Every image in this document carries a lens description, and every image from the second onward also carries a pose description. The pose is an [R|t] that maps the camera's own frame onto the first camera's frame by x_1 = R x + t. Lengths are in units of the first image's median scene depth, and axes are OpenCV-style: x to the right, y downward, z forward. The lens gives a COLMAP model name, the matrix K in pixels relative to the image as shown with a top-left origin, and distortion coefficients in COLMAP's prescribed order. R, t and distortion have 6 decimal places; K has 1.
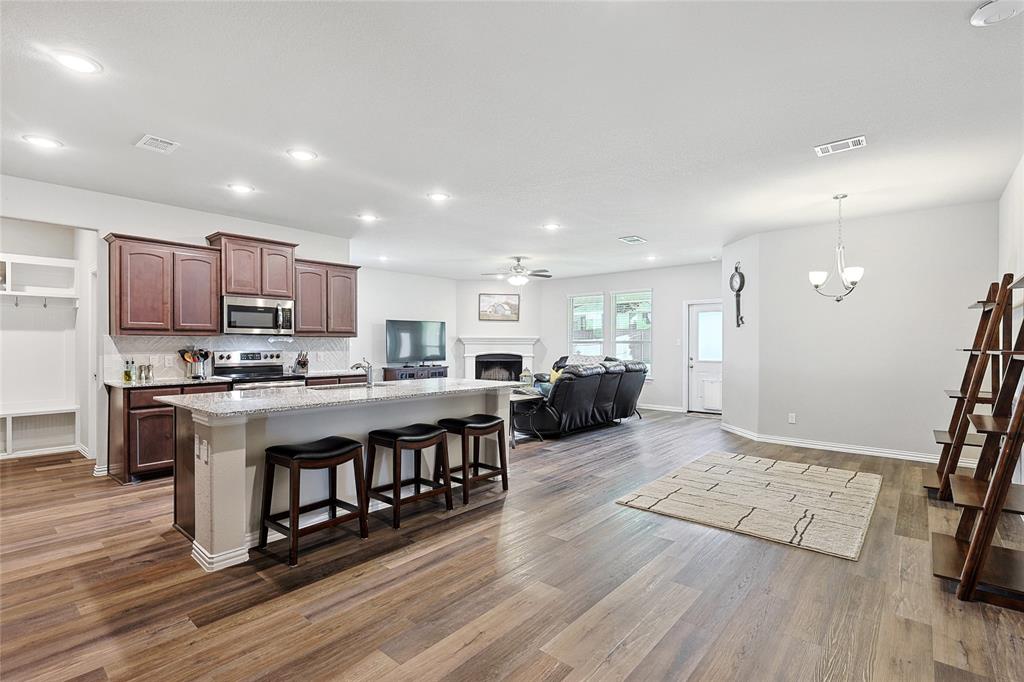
lens RADIAL K [[477.5, 0, 512.3], [0, 477.5, 346.3], [0, 0, 1]] dist [0.002548, 0.000099]
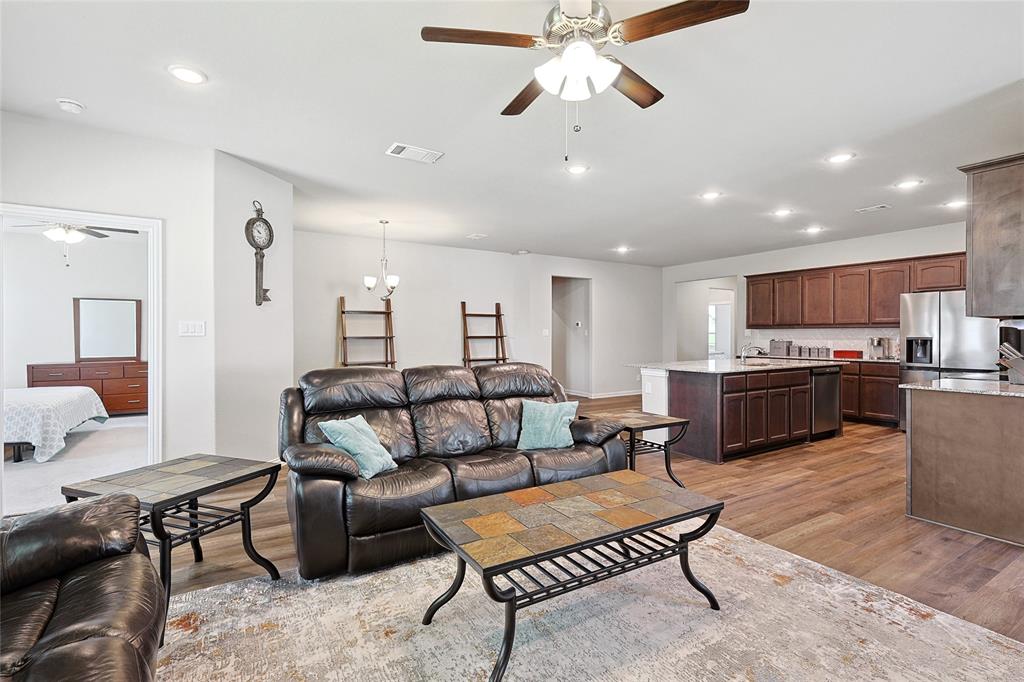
lens RADIAL K [[472.0, 0, 512.0], [0, 472.0, 335.8], [0, 0, 1]] dist [0.001834, 0.000275]
pose [[-0.952199, -0.000689, 0.305476, -0.047421], [0.001209, 0.999981, 0.006026, -0.004160], [-0.305475, 0.006108, -0.952181, 1.872109]]
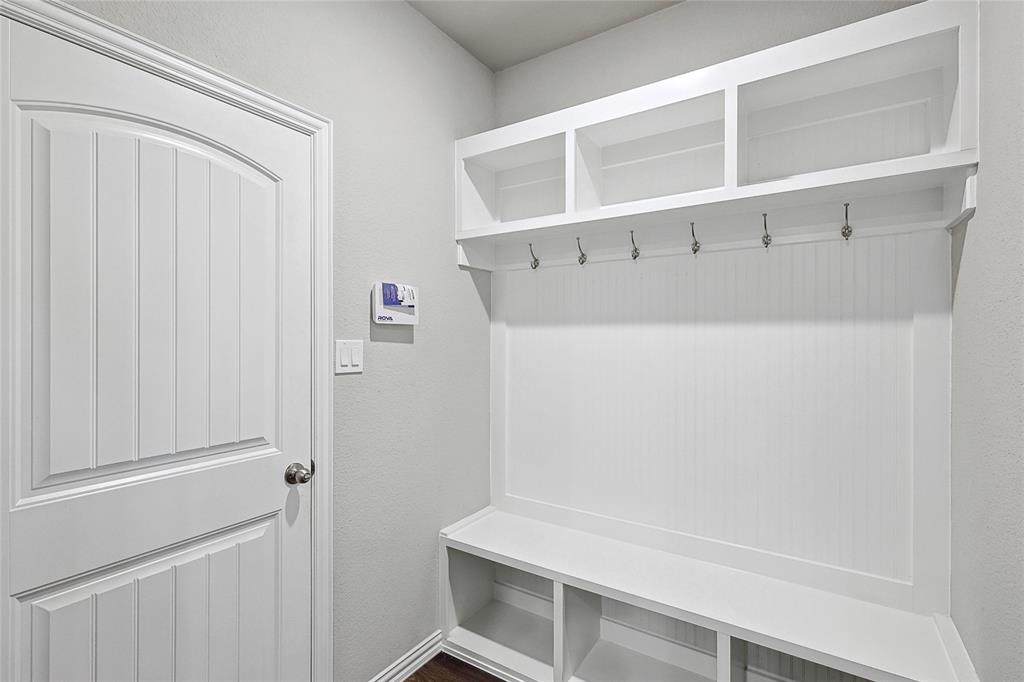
lens RADIAL K [[479.7, 0, 510.4], [0, 479.7, 339.1], [0, 0, 1]] dist [0.001571, -0.000184]
pose [[0.127916, -0.000523, -0.991785, -0.778915], [-0.007017, 0.999974, -0.001432, -0.022608], [0.991760, 0.007143, 0.127909, 0.828662]]
